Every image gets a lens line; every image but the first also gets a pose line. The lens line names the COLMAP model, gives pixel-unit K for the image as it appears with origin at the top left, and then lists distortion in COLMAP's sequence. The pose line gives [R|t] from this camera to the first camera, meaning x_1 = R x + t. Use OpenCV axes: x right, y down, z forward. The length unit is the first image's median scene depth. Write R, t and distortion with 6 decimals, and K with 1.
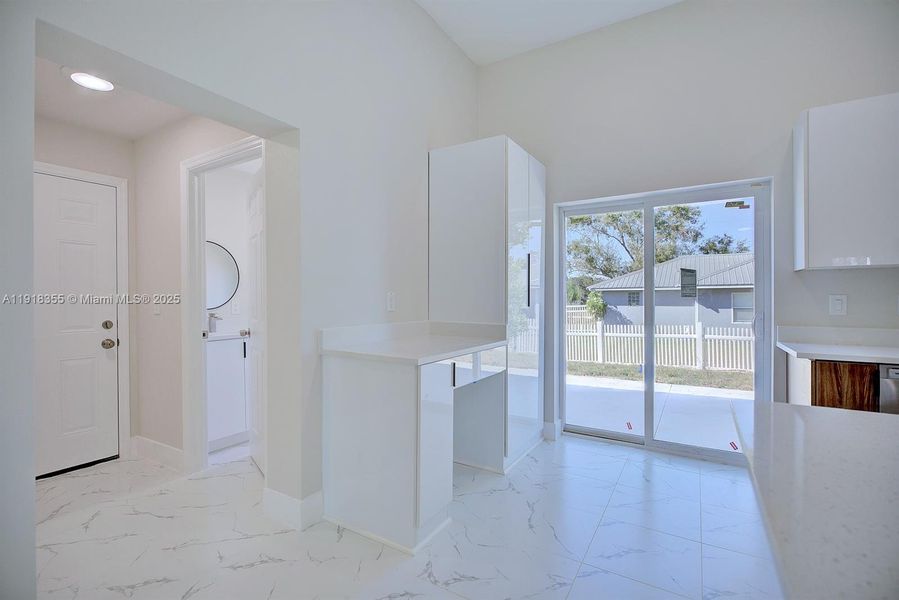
lens RADIAL K [[412.2, 0, 449.5], [0, 412.2, 300.0], [0, 0, 1]] dist [-0.001184, -0.000384]
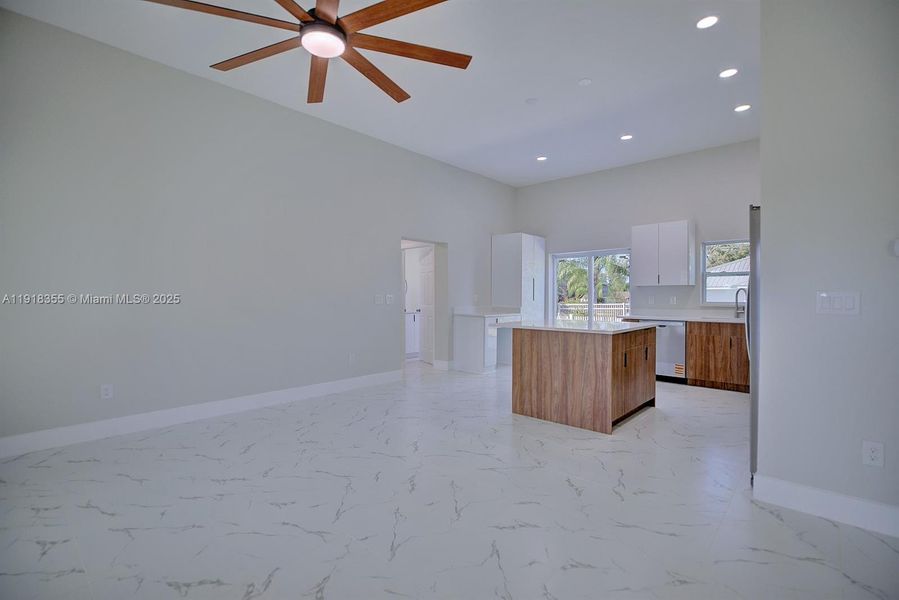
lens RADIAL K [[412.2, 0, 449.5], [0, 412.2, 300.0], [0, 0, 1]] dist [-0.001184, -0.000384]
pose [[0.980885, 0.003668, -0.194554, 0.124950], [-0.002741, 0.999984, 0.005036, 0.001222], [0.194569, -0.004407, 0.980879, -0.987287]]
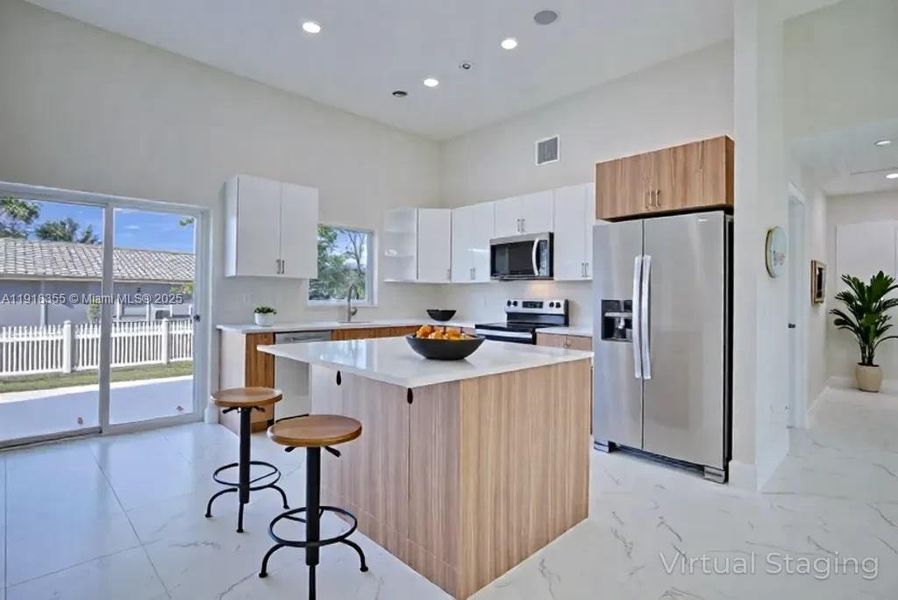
lens RADIAL K [[443.2, 0, 451.3], [0, 443.2, 293.9], [0, 0, 1]] dist [0.002326, 0.000140]
pose [[0.246561, 0.009691, 0.969079, -0.300051], [-0.007081, 0.999941, -0.008198, -0.000873], [-0.969101, -0.004841, 0.246615, -0.107741]]
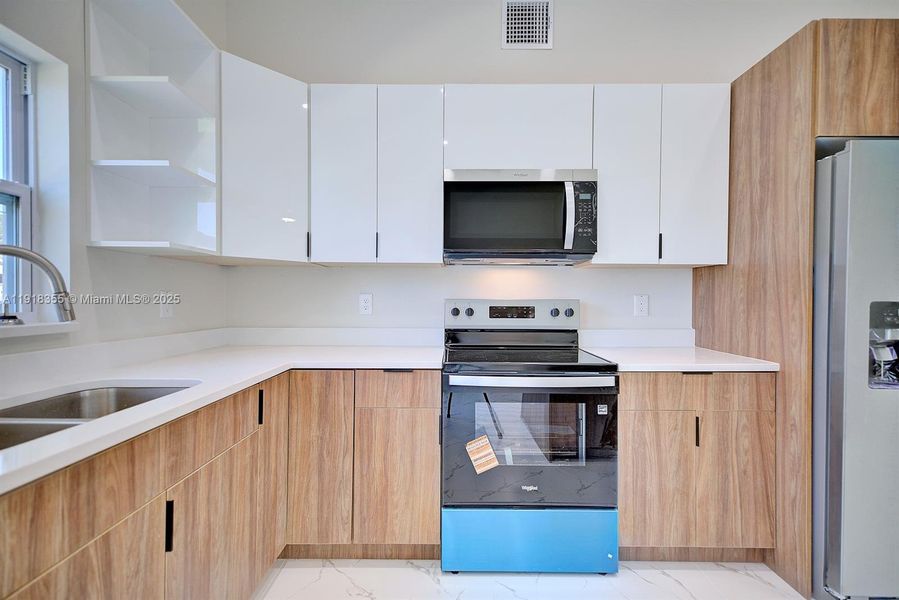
lens RADIAL K [[412.2, 0, 449.5], [0, 412.2, 300.0], [0, 0, 1]] dist [-0.001184, -0.000384]
pose [[-0.512321, -0.003106, 0.858788, 0.402876], [-0.004837, 0.999988, 0.000731, 0.000280], [-0.858780, -0.003779, -0.512330, 0.300923]]
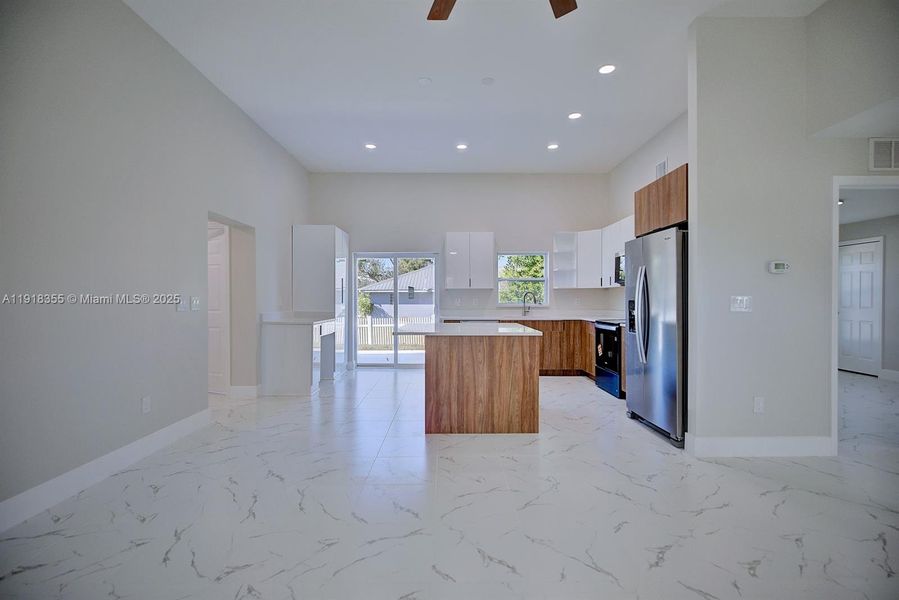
lens RADIAL K [[412.2, 0, 449.5], [0, 412.2, 300.0], [0, 0, 1]] dist [-0.001184, -0.000384]
pose [[0.852541, -0.000528, 0.522660, -0.308705], [0.000734, 1.000000, -0.000187, -0.000526], [-0.522660, 0.000543, 0.852541, -0.752468]]
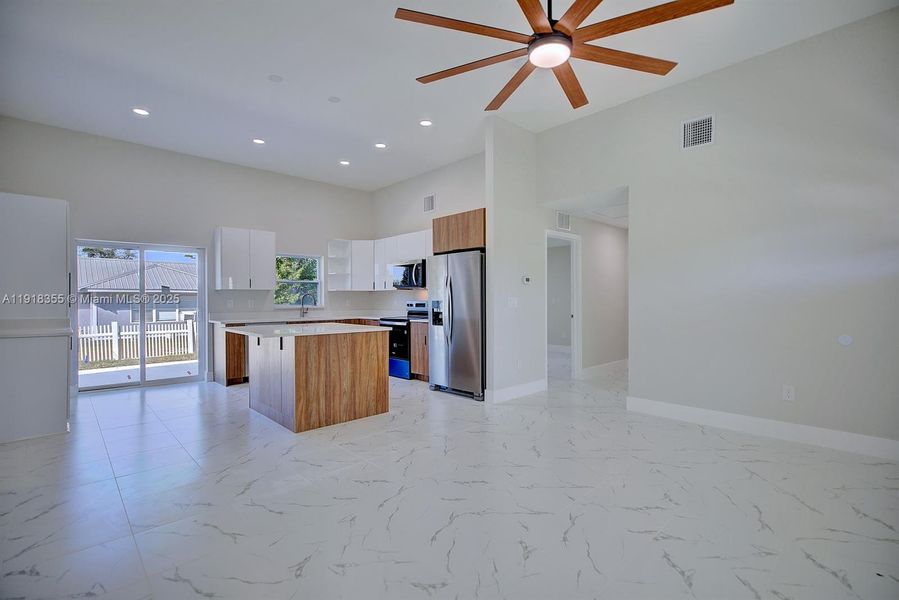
lens RADIAL K [[412.2, 0, 449.5], [0, 412.2, 300.0], [0, 0, 1]] dist [-0.001184, -0.000384]
pose [[0.267153, 0.000902, 0.963654, -0.641449], [0.005806, 0.999980, -0.002546, 0.000989], [-0.963637, 0.006275, 0.267143, -0.547444]]
